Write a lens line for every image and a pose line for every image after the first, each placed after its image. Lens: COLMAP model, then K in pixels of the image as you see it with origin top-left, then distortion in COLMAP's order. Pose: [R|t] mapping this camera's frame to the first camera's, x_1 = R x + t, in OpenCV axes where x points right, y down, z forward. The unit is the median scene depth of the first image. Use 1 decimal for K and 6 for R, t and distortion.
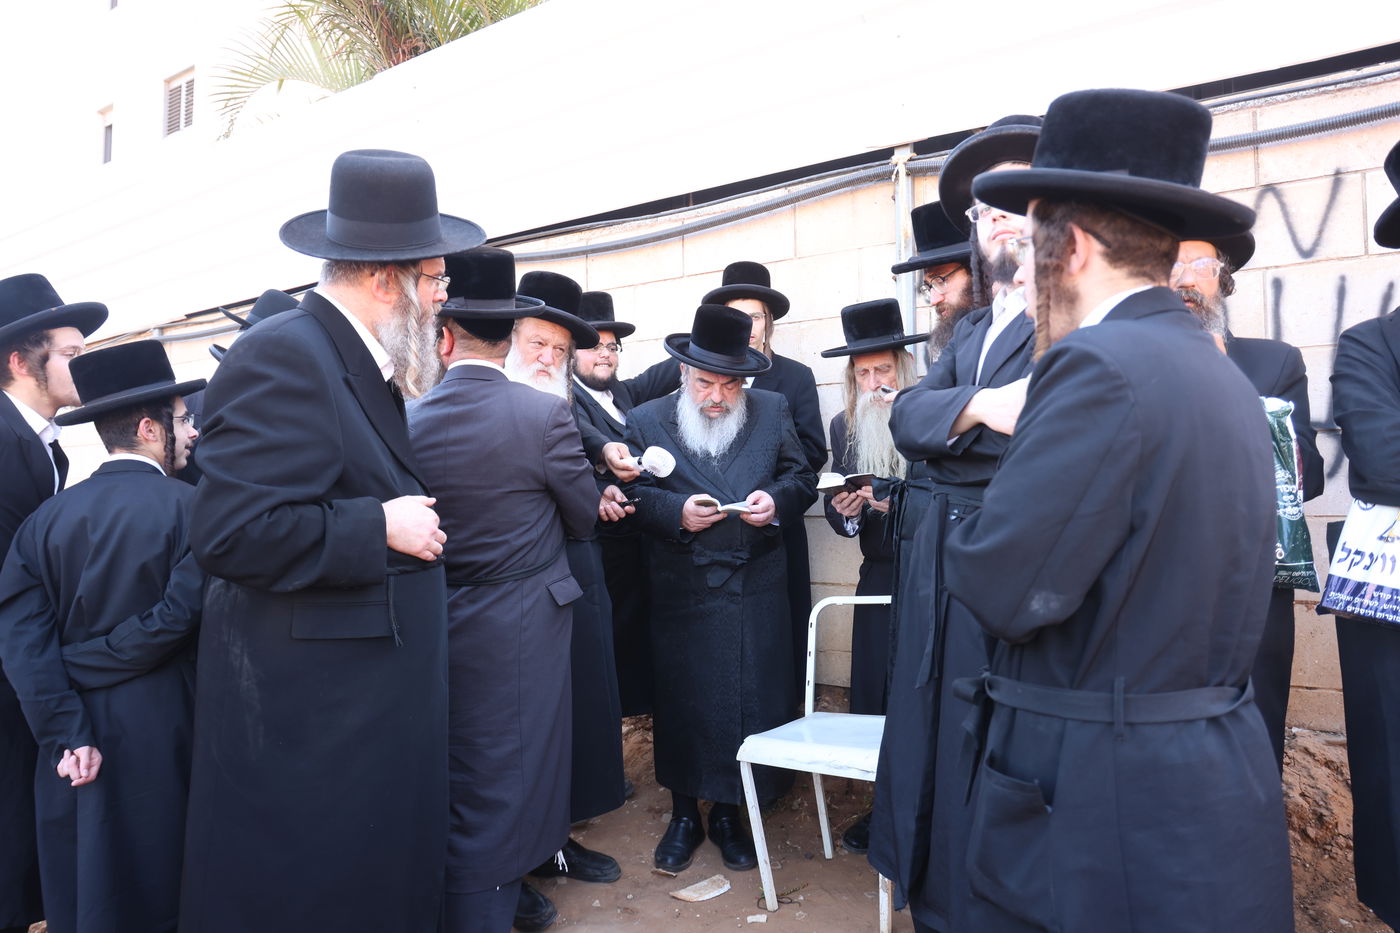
lens RADIAL K [[978.2, 0, 696.0], [0, 978.2, 461.3], [0, 0, 1]] dist [-0.013013, -0.000127]
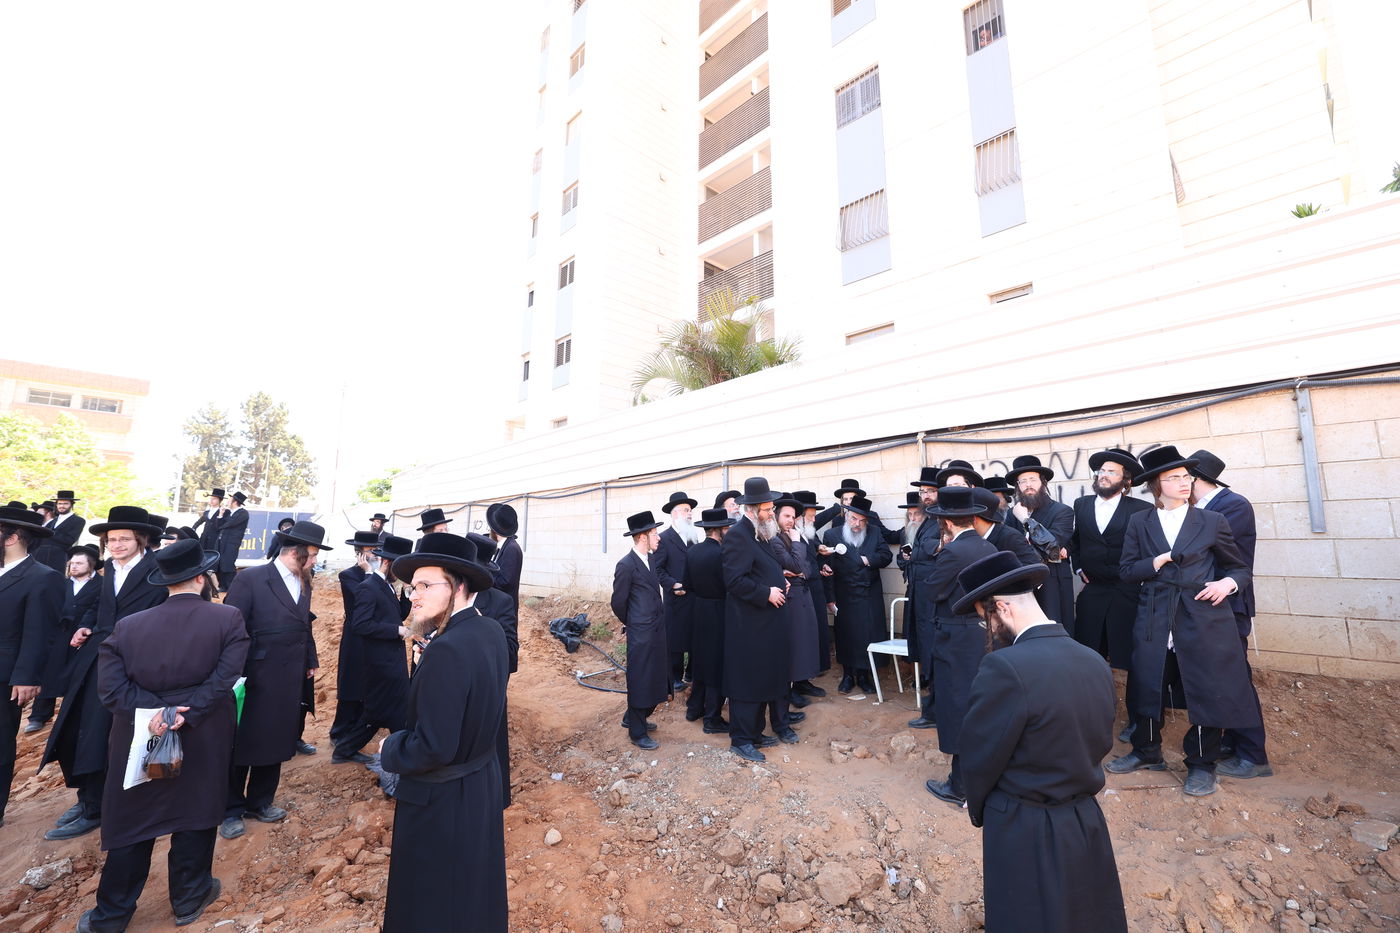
lens RADIAL K [[609.6, 0, 704.8], [0, 609.6, 462.6], [0, 0, 1]] dist [-0.000316, -0.000022]
pose [[0.982223, -0.024582, -0.186099, -0.076793], [0.006807, 0.995401, -0.095552, -0.090516], [0.187592, 0.092587, 0.977874, -0.882864]]
